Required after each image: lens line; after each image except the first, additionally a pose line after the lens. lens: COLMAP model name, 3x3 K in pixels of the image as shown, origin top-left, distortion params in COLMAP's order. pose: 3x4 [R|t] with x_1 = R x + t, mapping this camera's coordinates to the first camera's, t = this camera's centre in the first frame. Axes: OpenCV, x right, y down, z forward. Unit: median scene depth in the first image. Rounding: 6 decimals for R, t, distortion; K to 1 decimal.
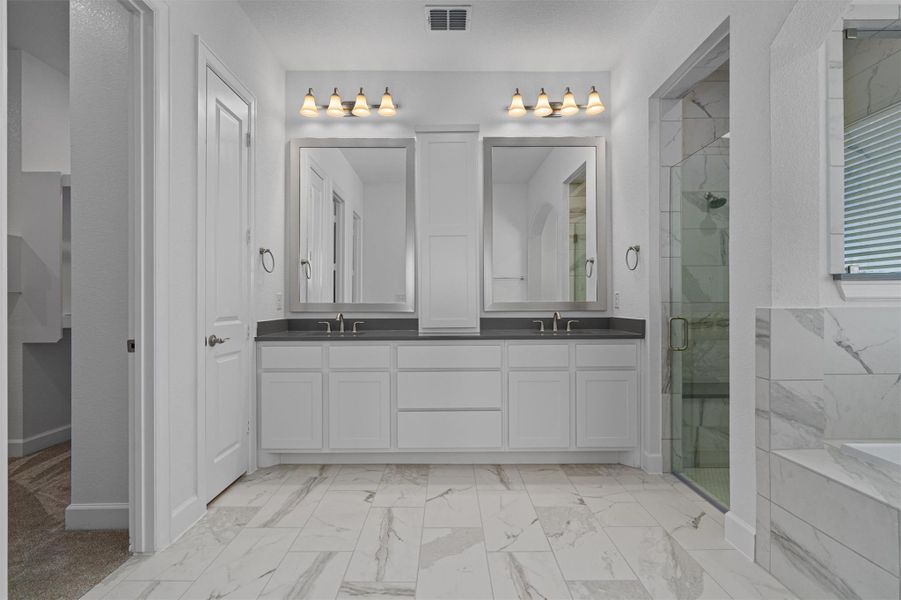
lens RADIAL K [[409.4, 0, 450.0], [0, 409.4, 302.3], [0, 0, 1]] dist [-0.001440, 0.000109]
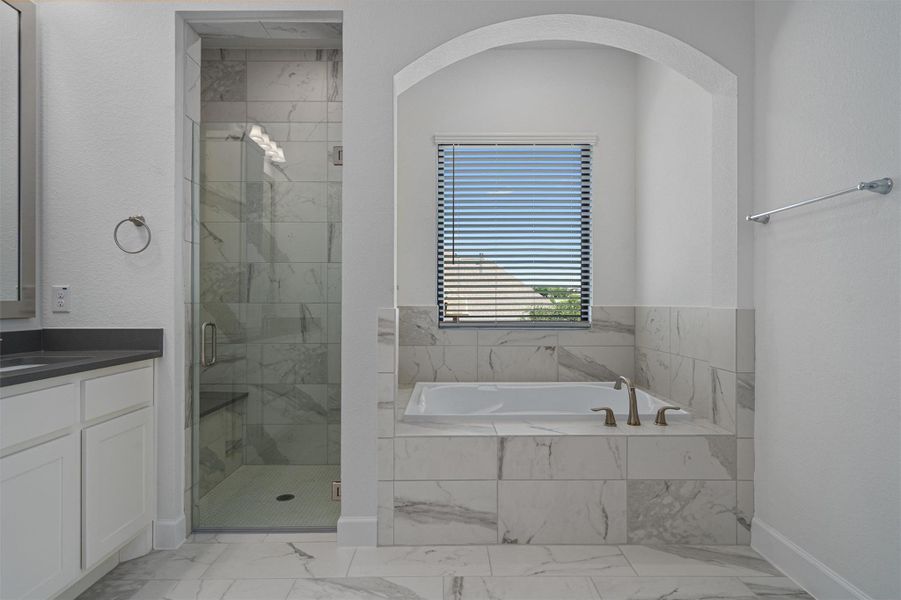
lens RADIAL K [[495.5, 0, 450.5], [0, 495.5, 300.0], [0, 0, 1]] dist [0.001020, 0.000661]
pose [[-0.002516, 0.003566, 0.999990, -0.465601], [-0.001204, 0.999993, -0.003569, -0.003676], [-0.999996, -0.001213, -0.002512, 0.686920]]
